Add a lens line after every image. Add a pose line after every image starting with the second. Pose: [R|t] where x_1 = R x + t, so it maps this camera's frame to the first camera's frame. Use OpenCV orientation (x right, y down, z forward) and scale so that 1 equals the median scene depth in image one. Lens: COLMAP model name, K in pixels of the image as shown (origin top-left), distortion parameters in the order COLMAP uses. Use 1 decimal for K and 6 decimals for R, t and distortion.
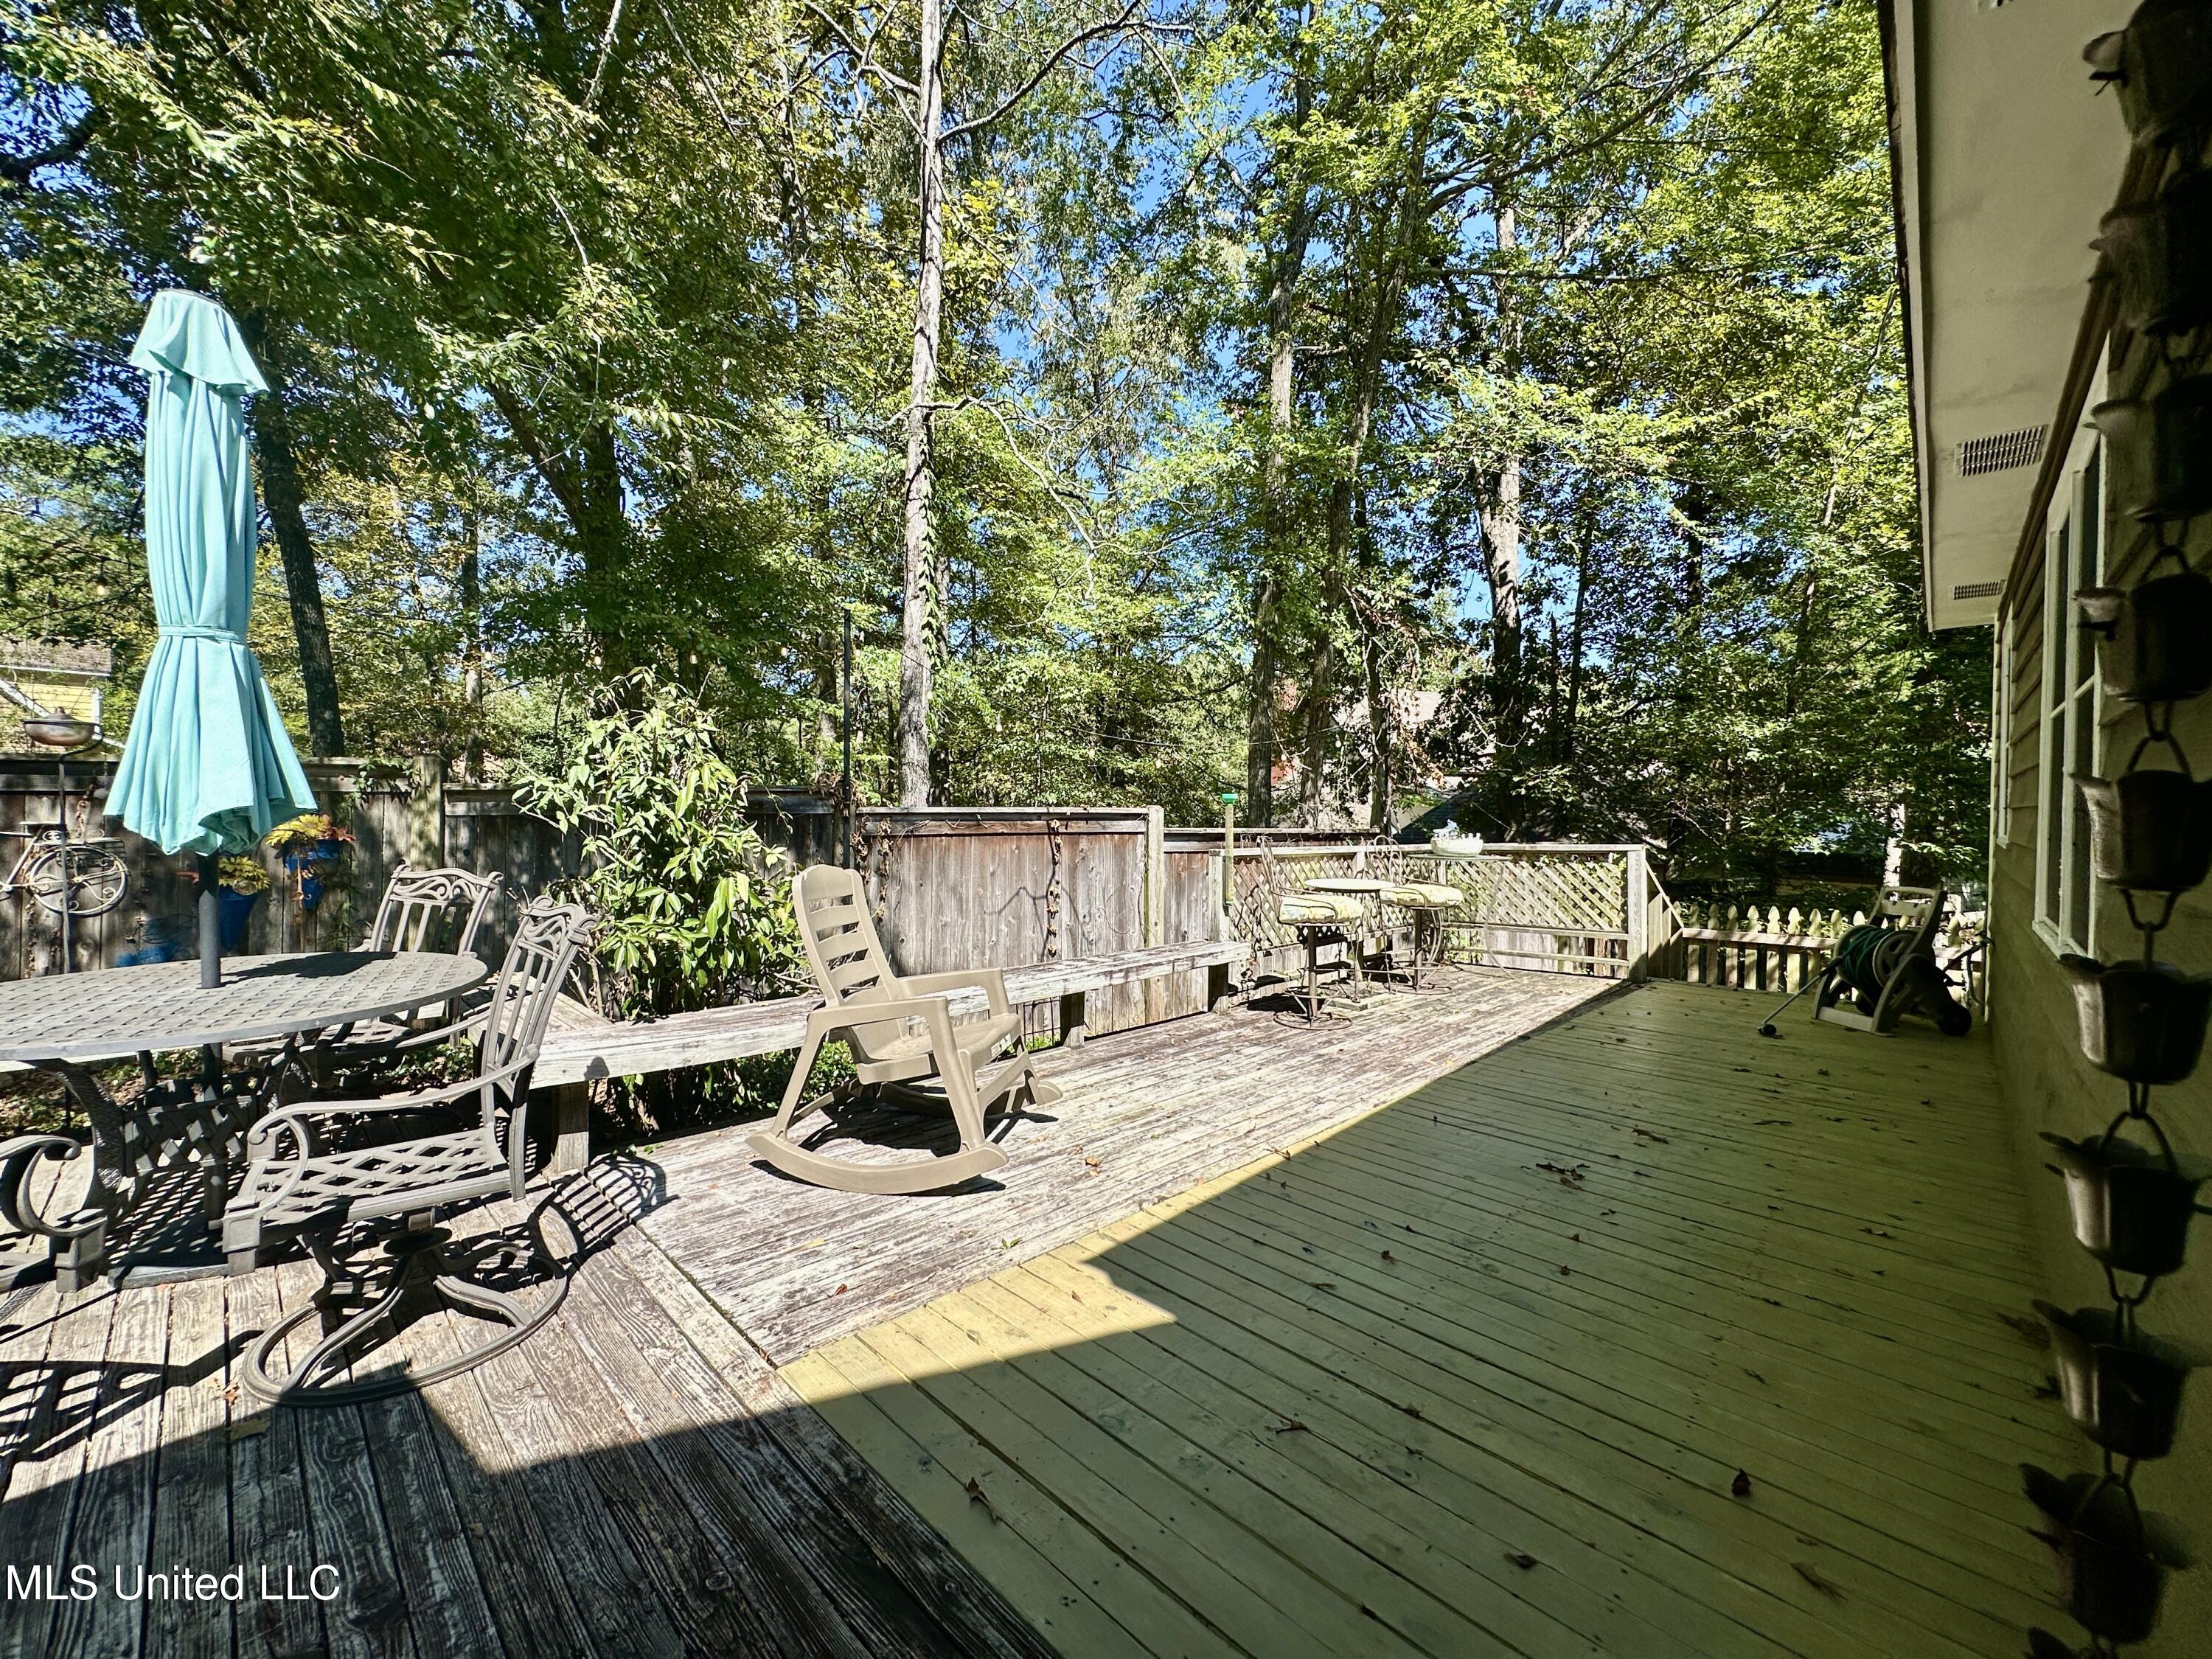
lens RADIAL K [[884.9, 0, 1105.2], [0, 884.9, 822.8], [0, 0, 1]] dist [-0.003302, -0.000071]
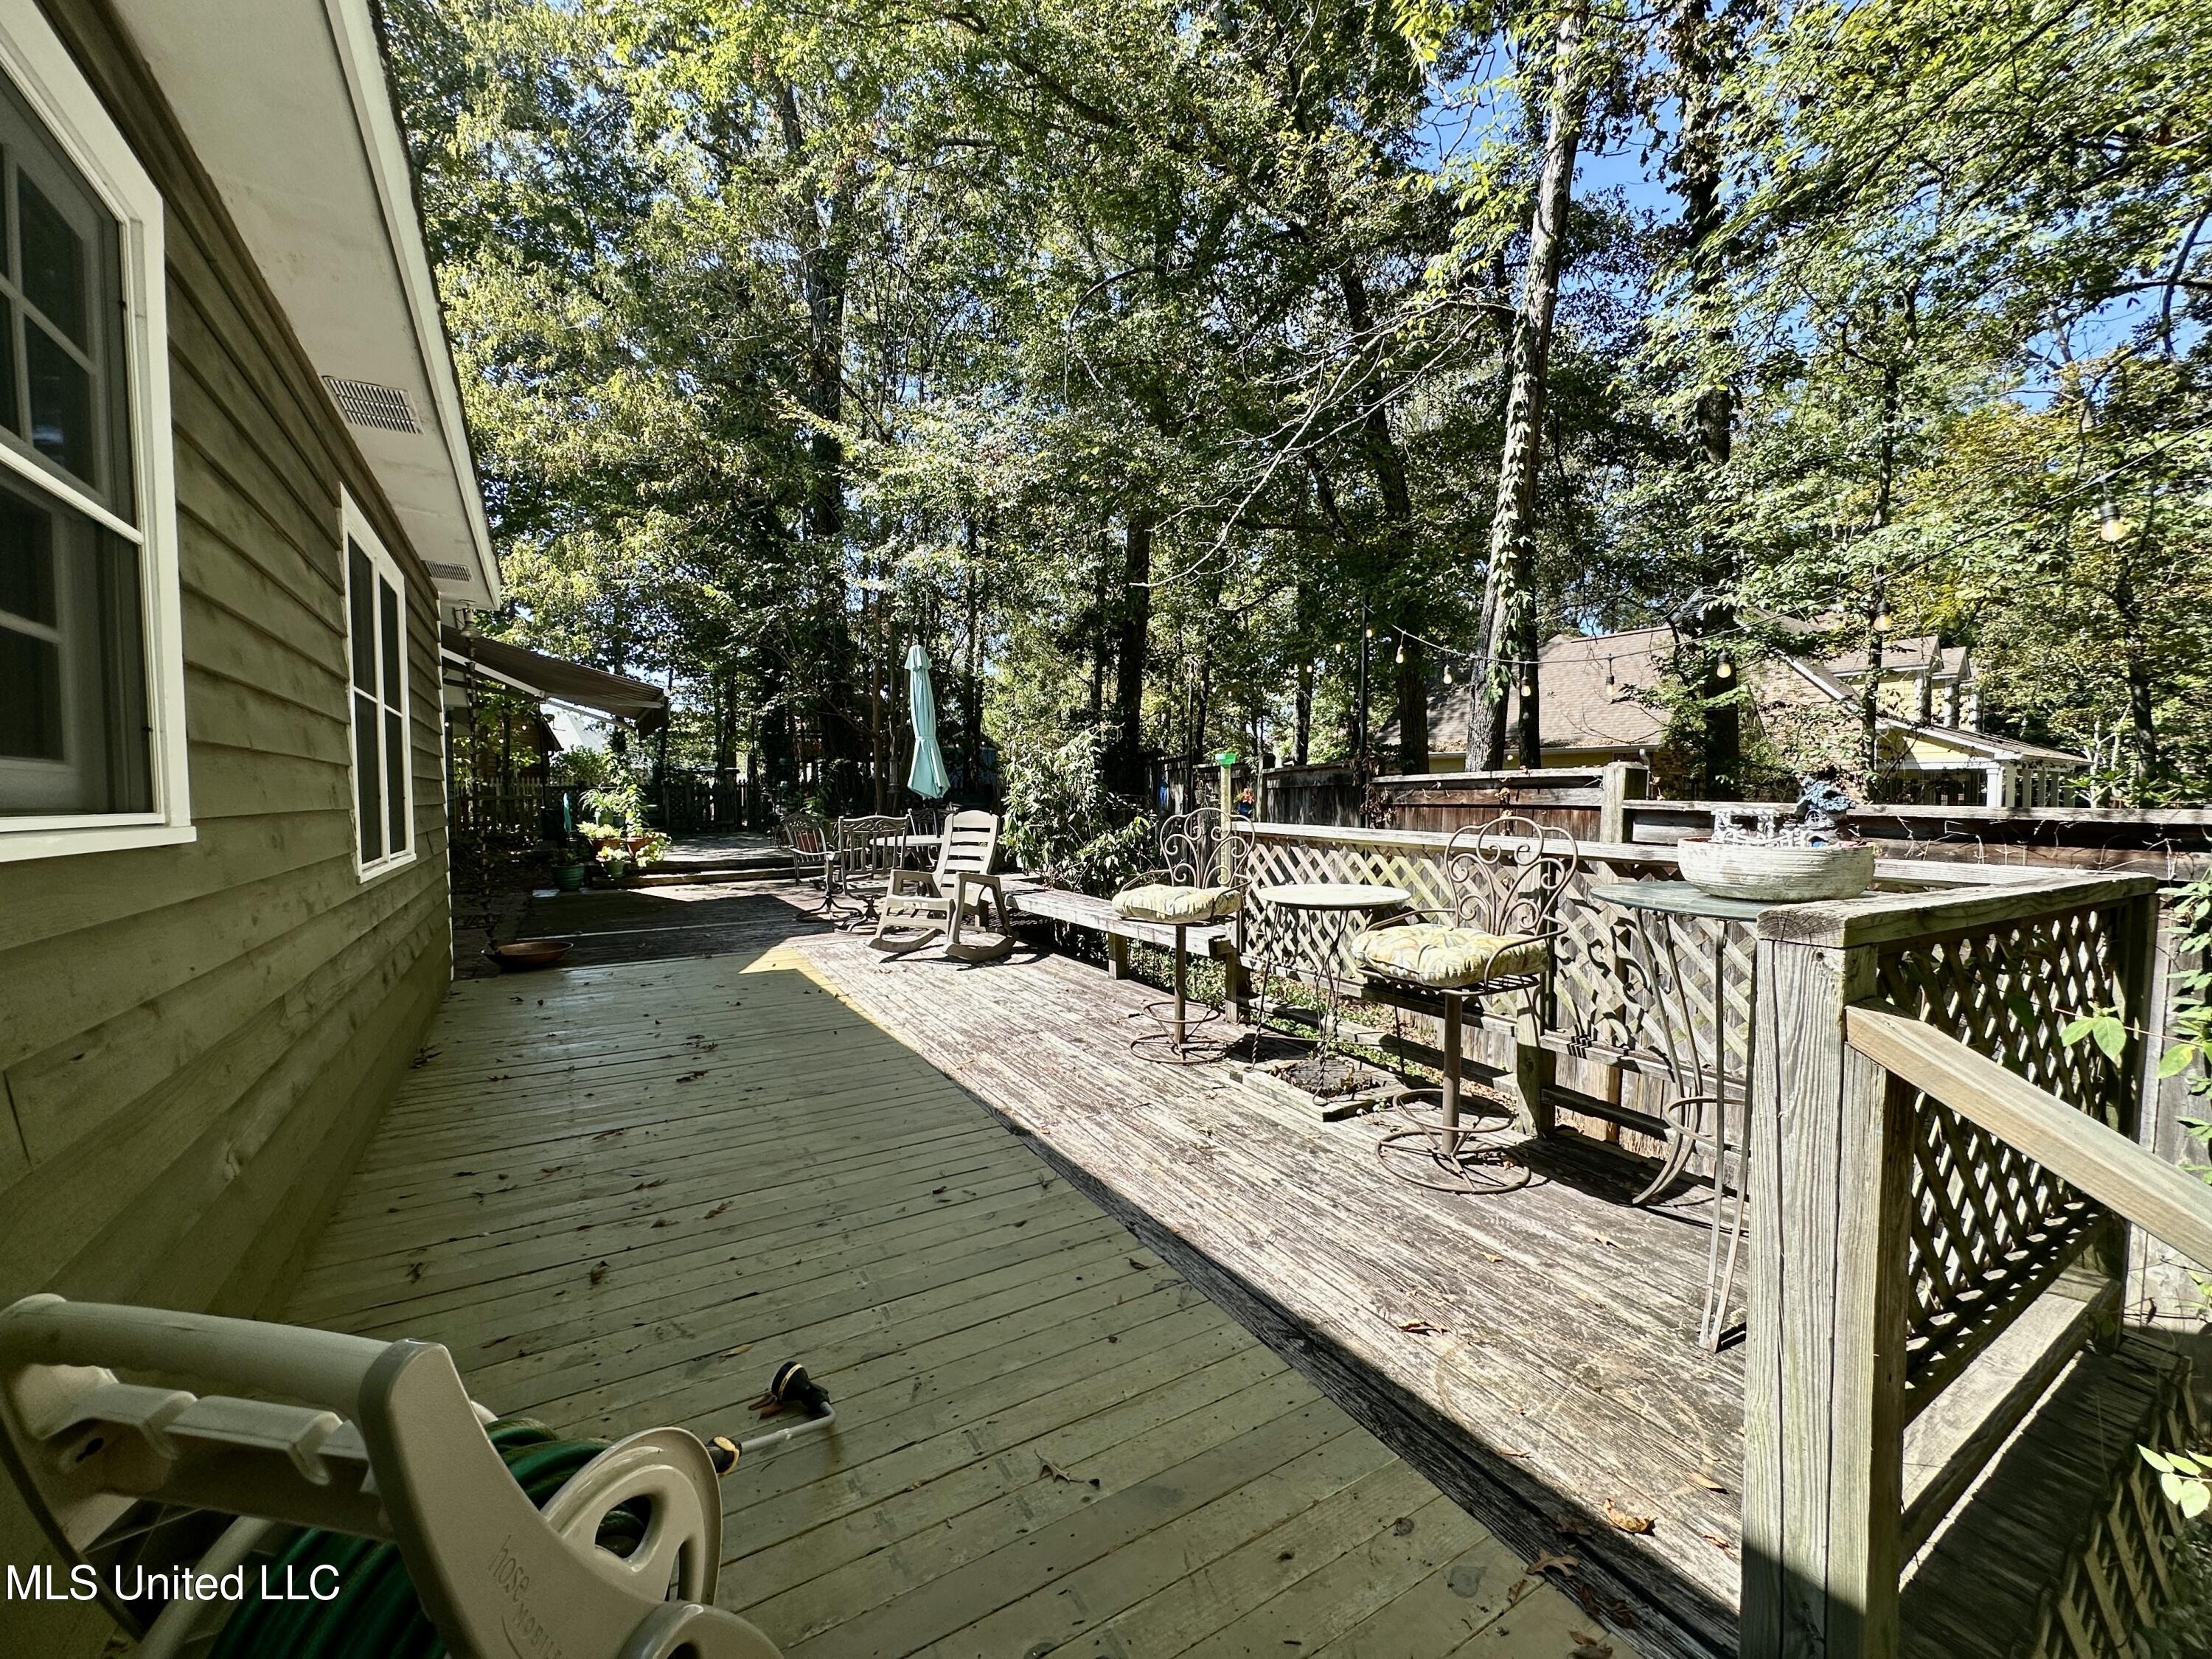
lens RADIAL K [[884.9, 0, 1106.2], [0, 884.9, 829.7], [0, 0, 1]] dist [-0.003302, -0.000071]
pose [[-0.236068, 0.039172, -0.970947, 1.130881], [-0.011495, 0.999005, 0.043099, 0.006605], [0.971669, 0.021335, -0.235383, 1.290830]]
